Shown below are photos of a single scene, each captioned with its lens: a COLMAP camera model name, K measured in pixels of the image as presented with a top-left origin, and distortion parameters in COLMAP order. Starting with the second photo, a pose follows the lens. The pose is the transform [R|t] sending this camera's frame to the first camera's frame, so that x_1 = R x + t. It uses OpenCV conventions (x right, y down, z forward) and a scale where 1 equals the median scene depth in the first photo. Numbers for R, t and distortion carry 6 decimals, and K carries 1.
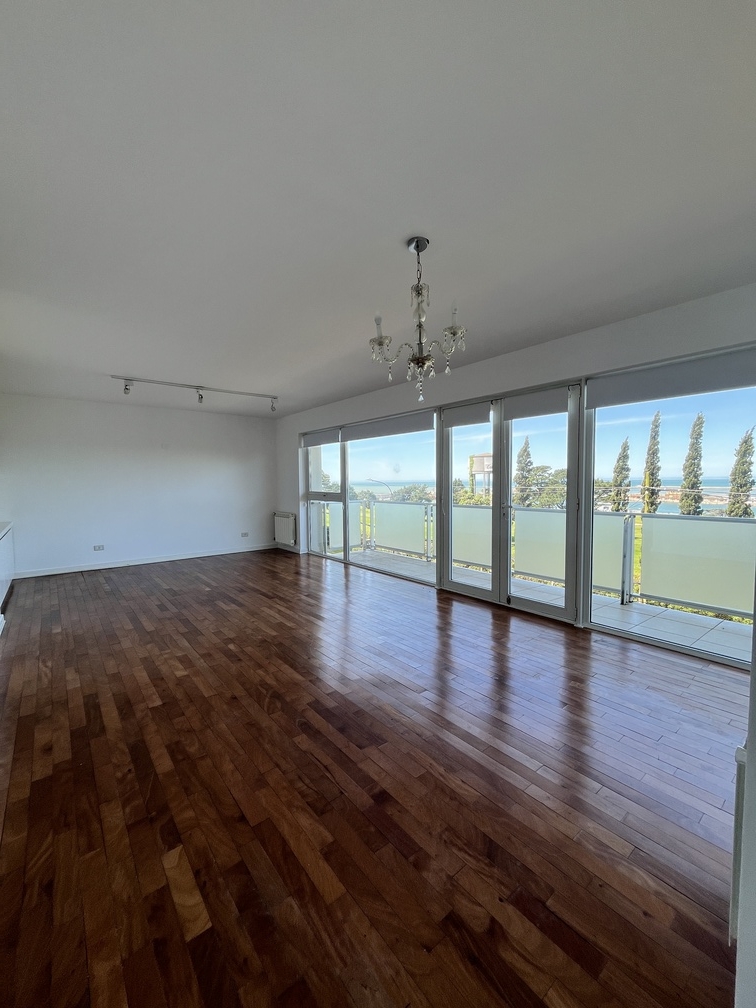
lens RADIAL K [[404.9, 0, 375.7], [0, 404.9, 506.7], [0, 0, 1]] dist [-0.002478, -0.000311]
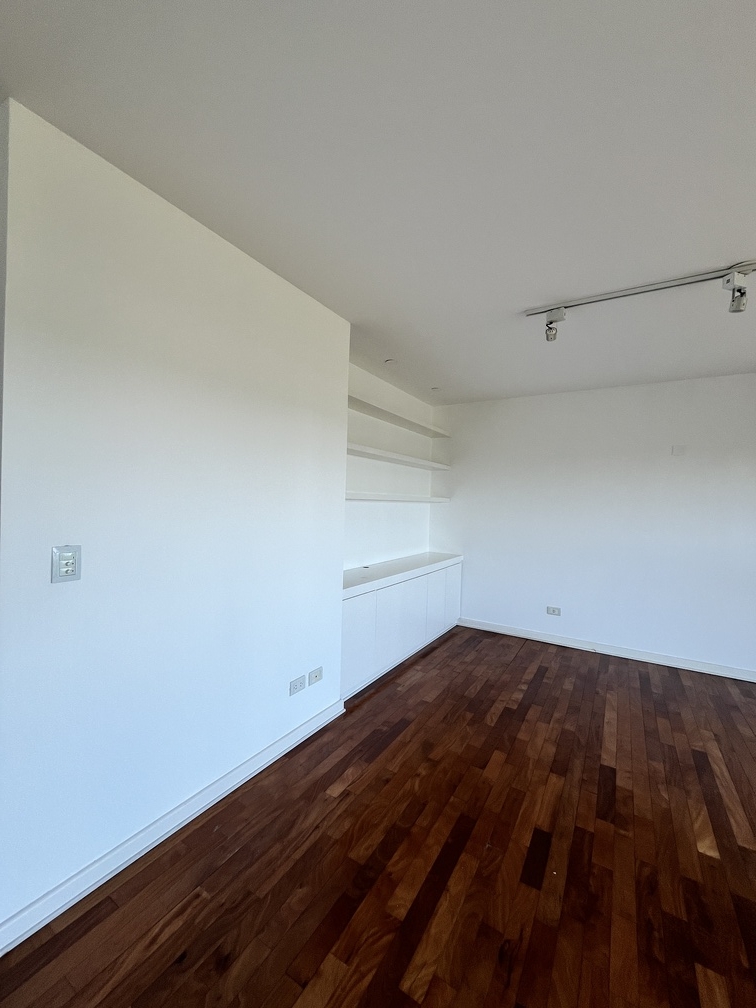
lens RADIAL K [[404.9, 0, 372.9], [0, 404.9, 502.1], [0, 0, 1]] dist [-0.002478, -0.000311]
pose [[0.327383, 0.020810, -0.944663, -0.229720], [-0.090674, 0.995835, -0.009487, -0.061690], [0.940531, 0.088763, 0.327906, 0.704099]]
